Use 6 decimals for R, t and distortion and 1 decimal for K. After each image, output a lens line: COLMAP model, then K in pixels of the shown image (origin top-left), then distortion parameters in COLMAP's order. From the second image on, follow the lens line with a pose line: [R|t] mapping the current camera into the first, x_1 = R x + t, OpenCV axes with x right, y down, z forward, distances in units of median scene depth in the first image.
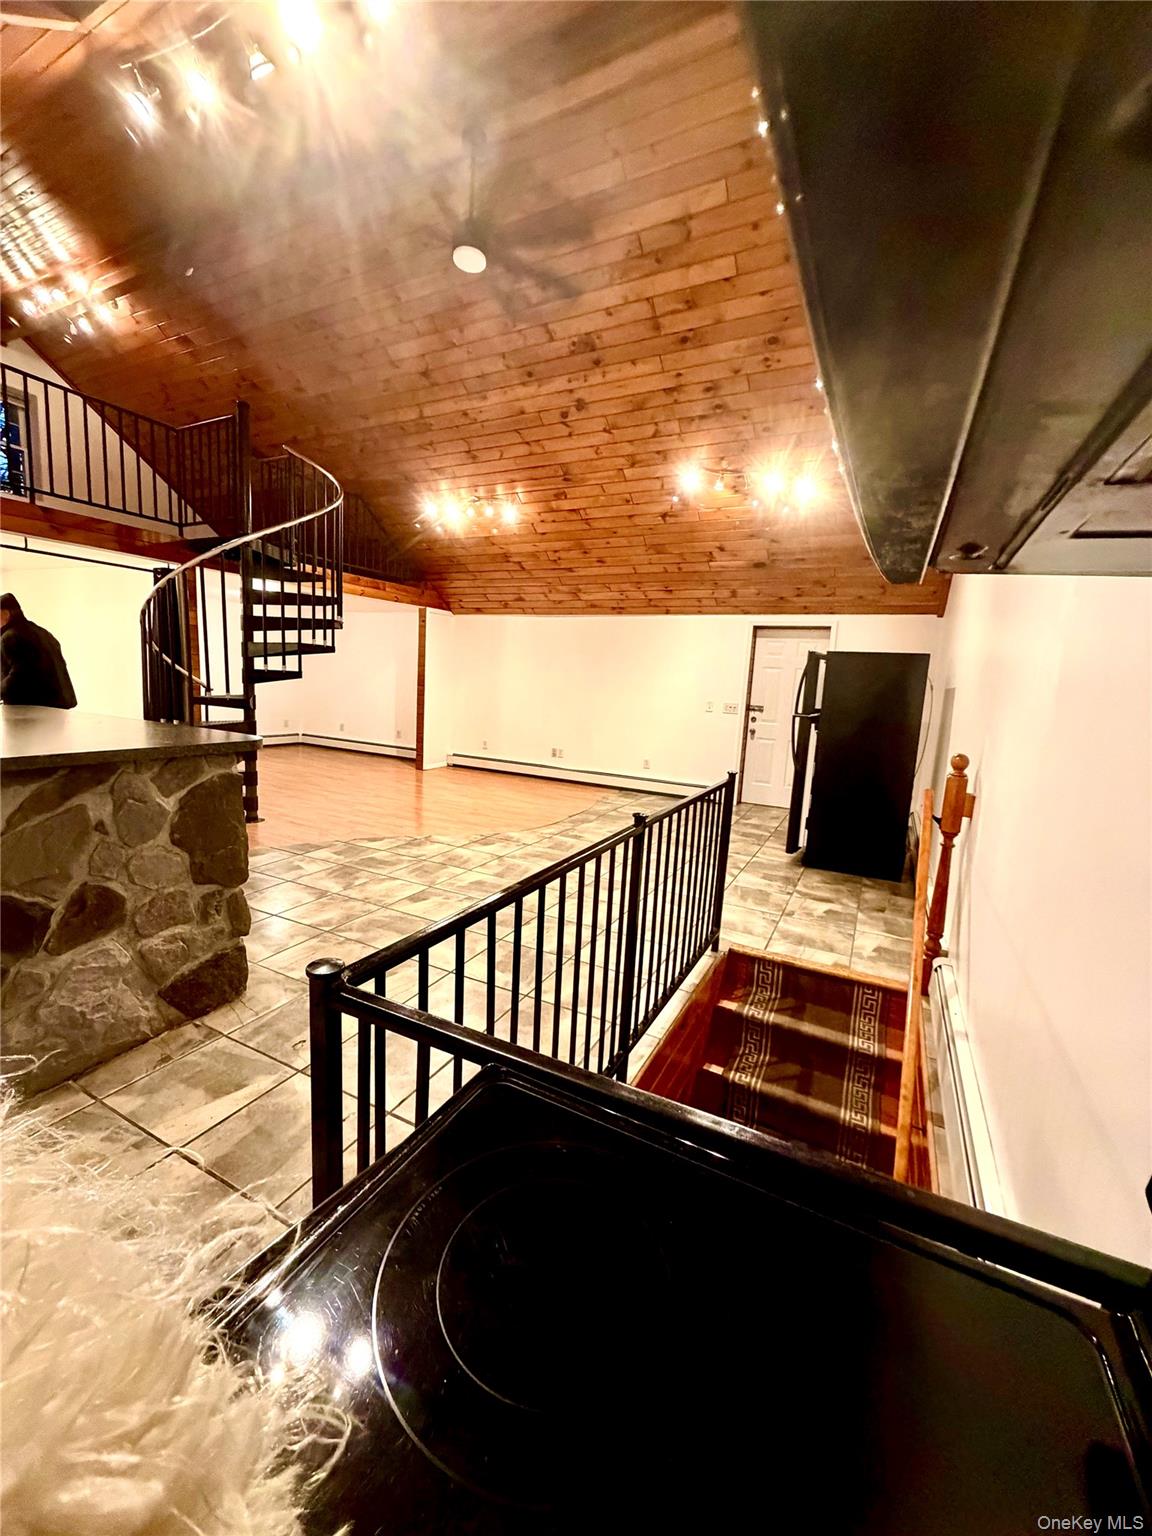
lens RADIAL K [[608.1, 0, 575.6], [0, 608.1, 763.2], [0, 0, 1]] dist [0.000987, -0.000740]
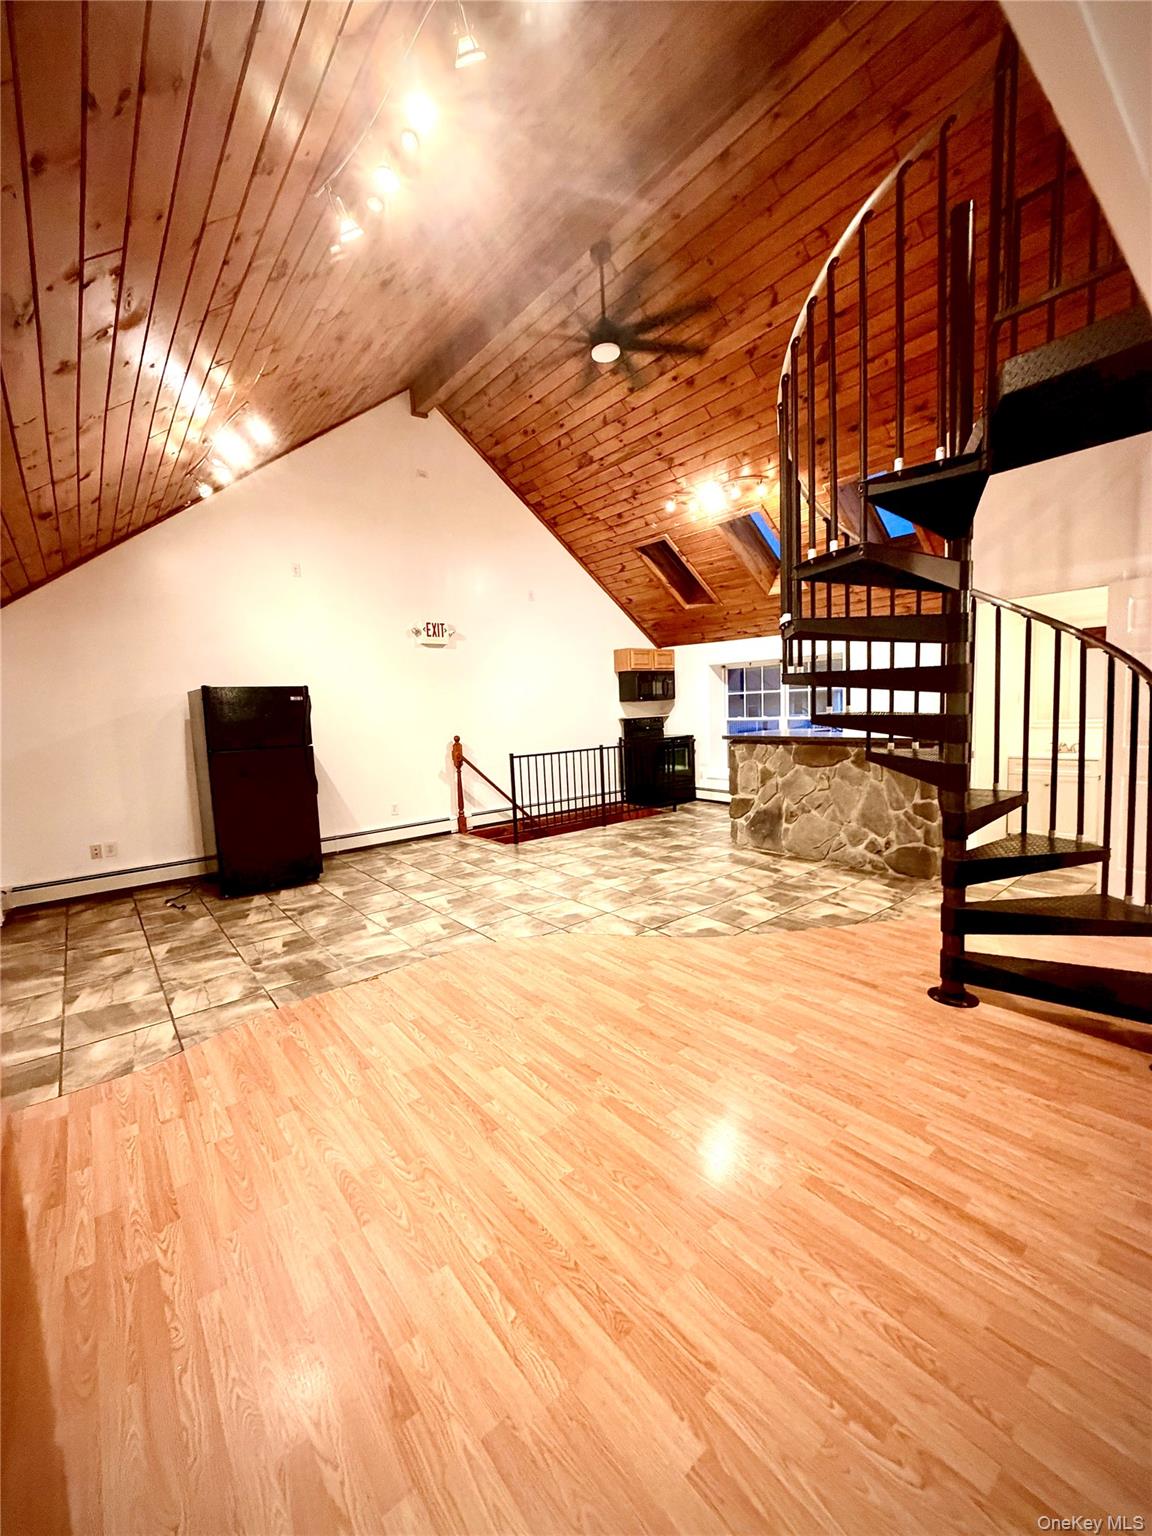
lens RADIAL K [[608.1, 0, 574.4], [0, 608.1, 762.0], [0, 0, 1]] dist [0.000987, -0.000740]
pose [[-0.916473, -0.051035, 0.396828, -0.469116], [0.048738, 0.970204, 0.237335, -0.270225], [-0.397117, 0.236852, -0.886679, 1.697712]]
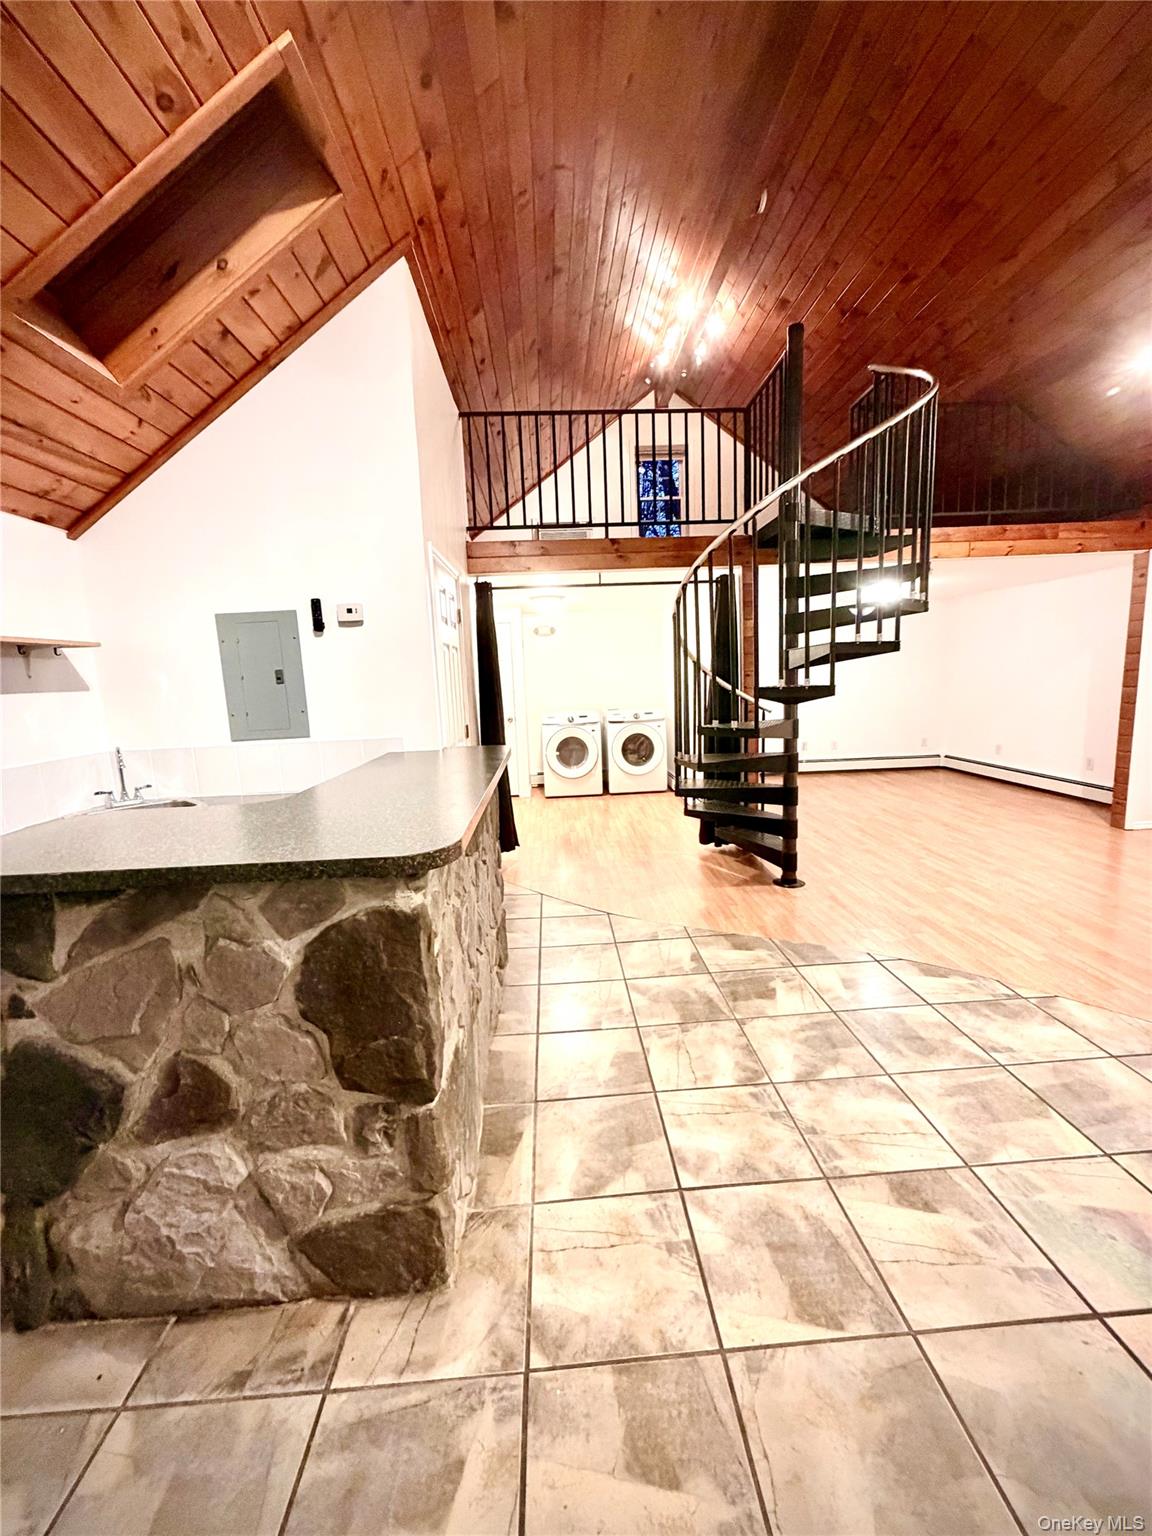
lens RADIAL K [[608.1, 0, 578.8], [0, 608.1, 762.8], [0, 0, 1]] dist [0.000987, -0.000740]
pose [[0.495613, 0.050232, -0.867090, -0.009080], [-0.056341, 0.998083, 0.025617, -0.066118], [0.866714, 0.036156, 0.497493, 0.420194]]
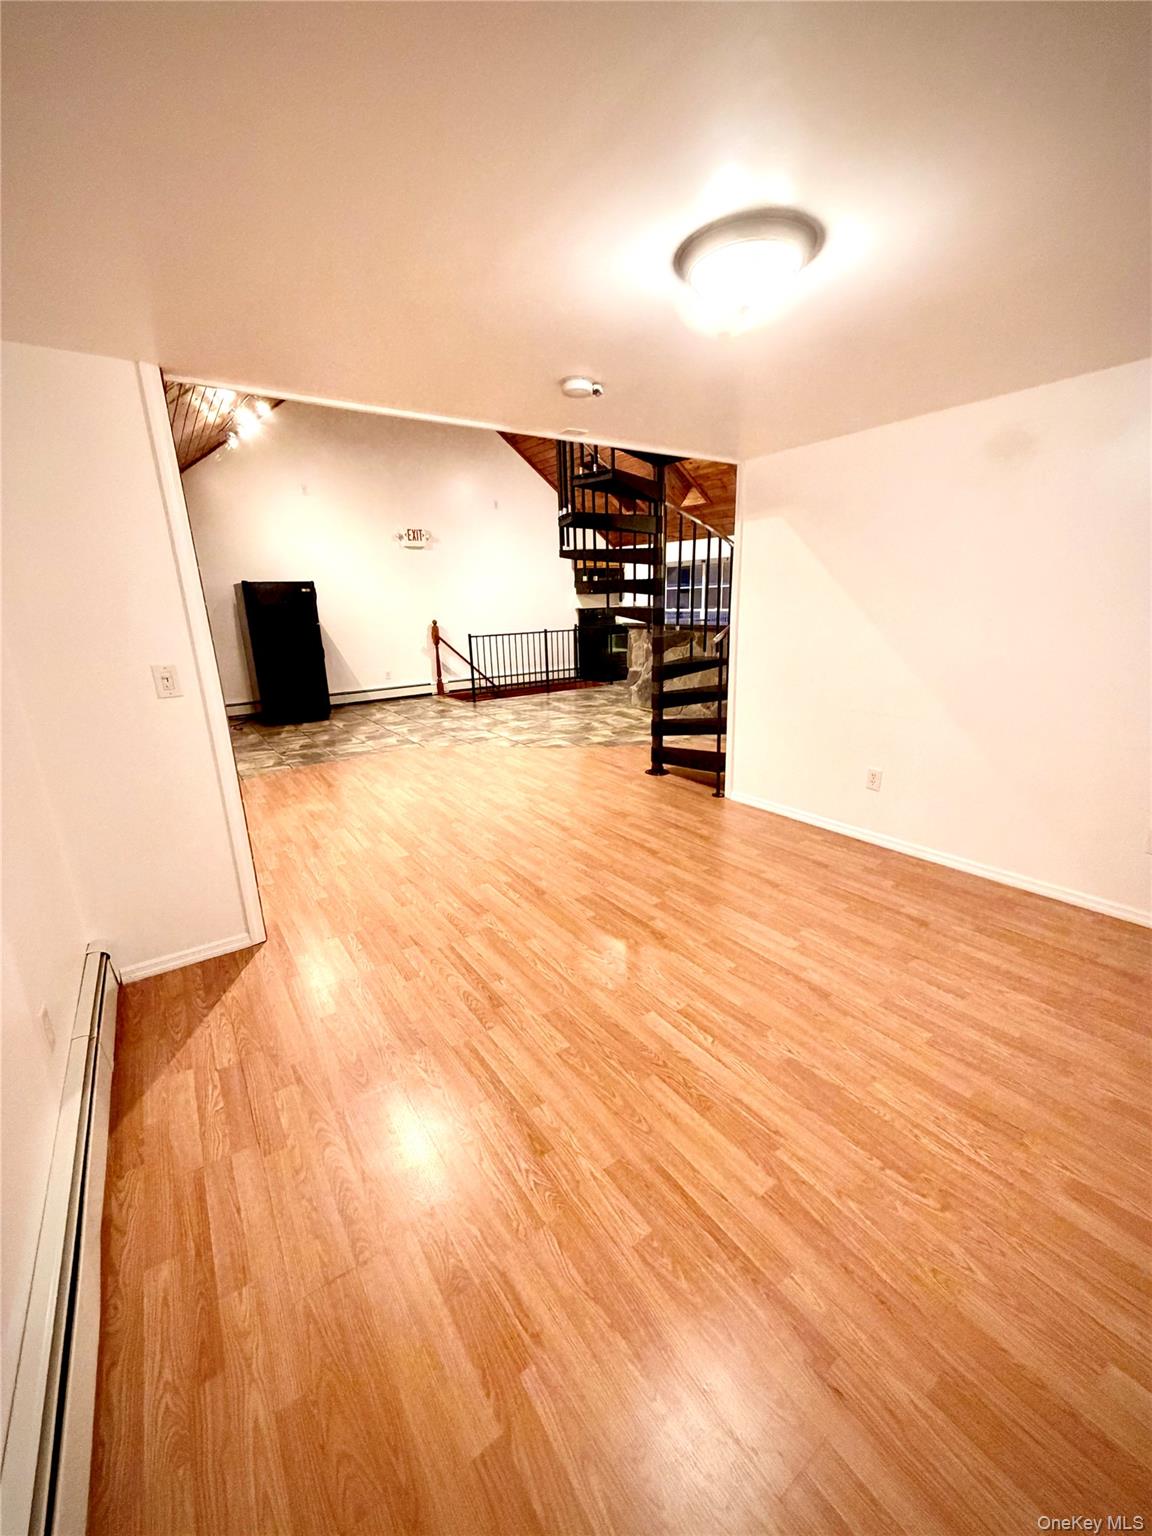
lens RADIAL K [[608.1, 0, 577.2], [0, 608.1, 761.5], [0, 0, 1]] dist [0.000987, -0.000740]
pose [[-0.884012, -0.149024, 0.443073, -0.916648], [0.046711, 0.914920, 0.400923, -0.333348], [-0.465124, 0.375117, -0.801840, 1.976554]]
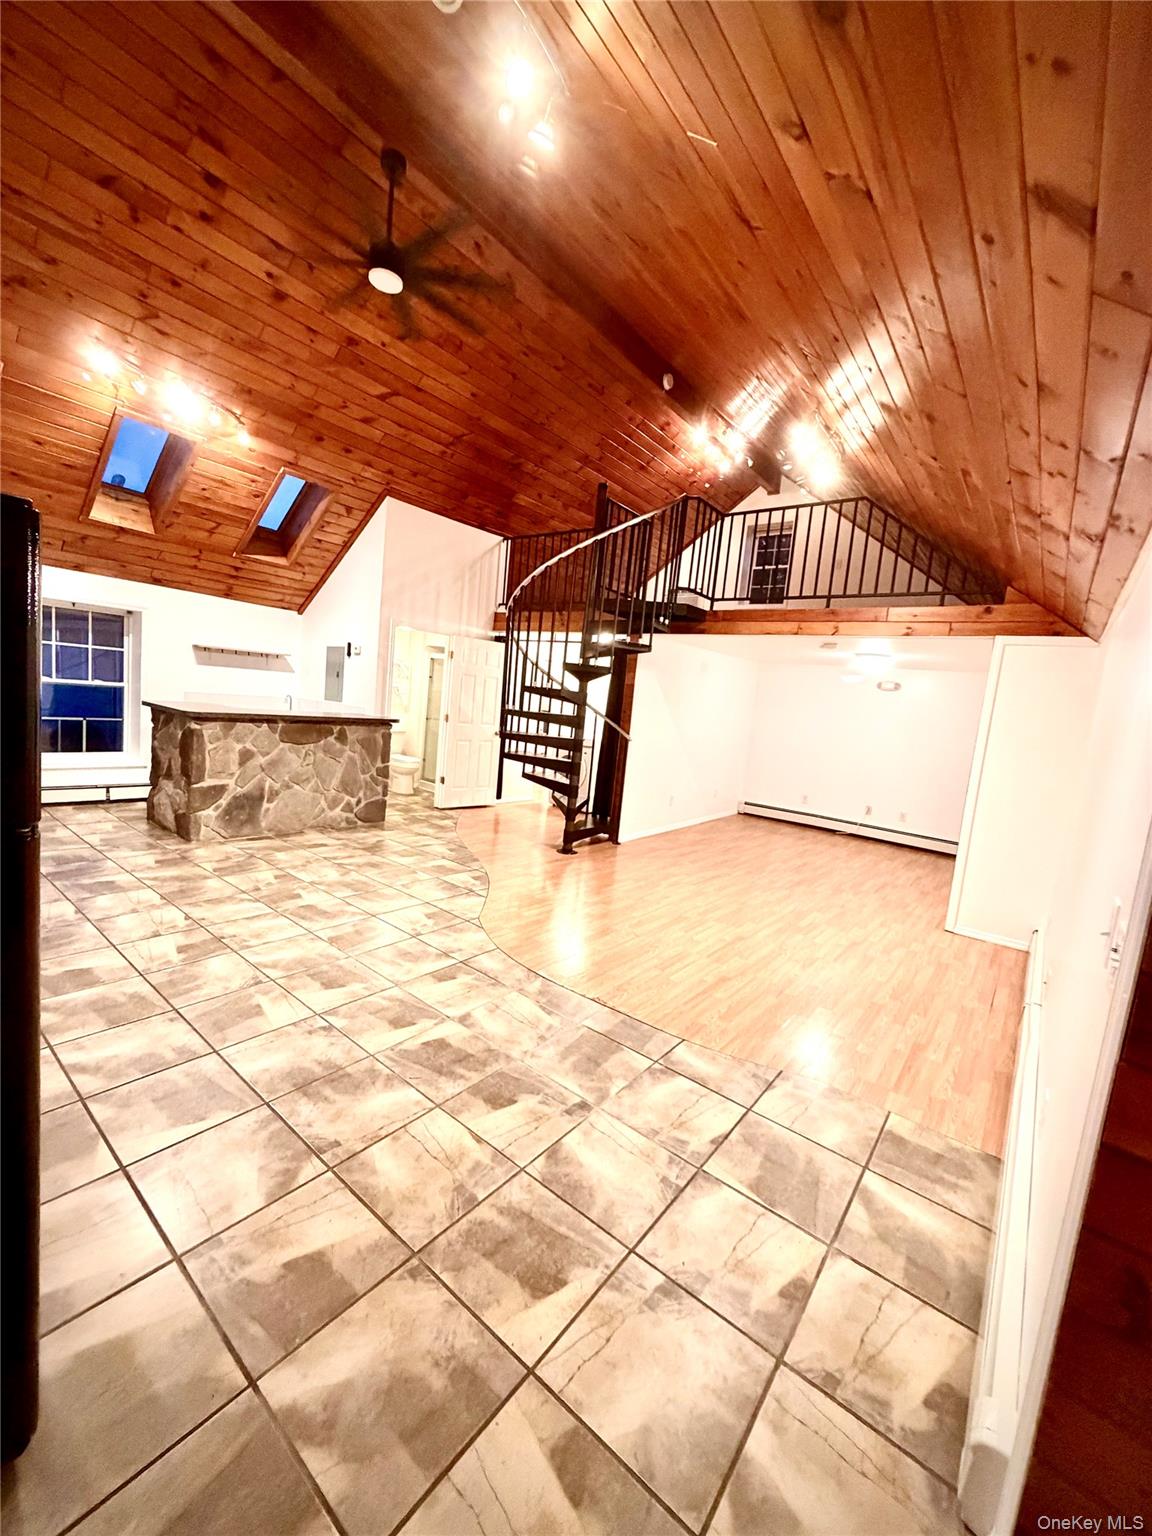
lens RADIAL K [[608.1, 0, 576.7], [0, 608.1, 761.6], [0, 0, 1]] dist [0.000987, -0.000740]
pose [[-0.186426, 0.032716, -0.981924, 0.589577], [-0.241565, 0.967237, 0.078090, -0.167746], [0.952309, 0.251757, -0.172415, 1.272906]]
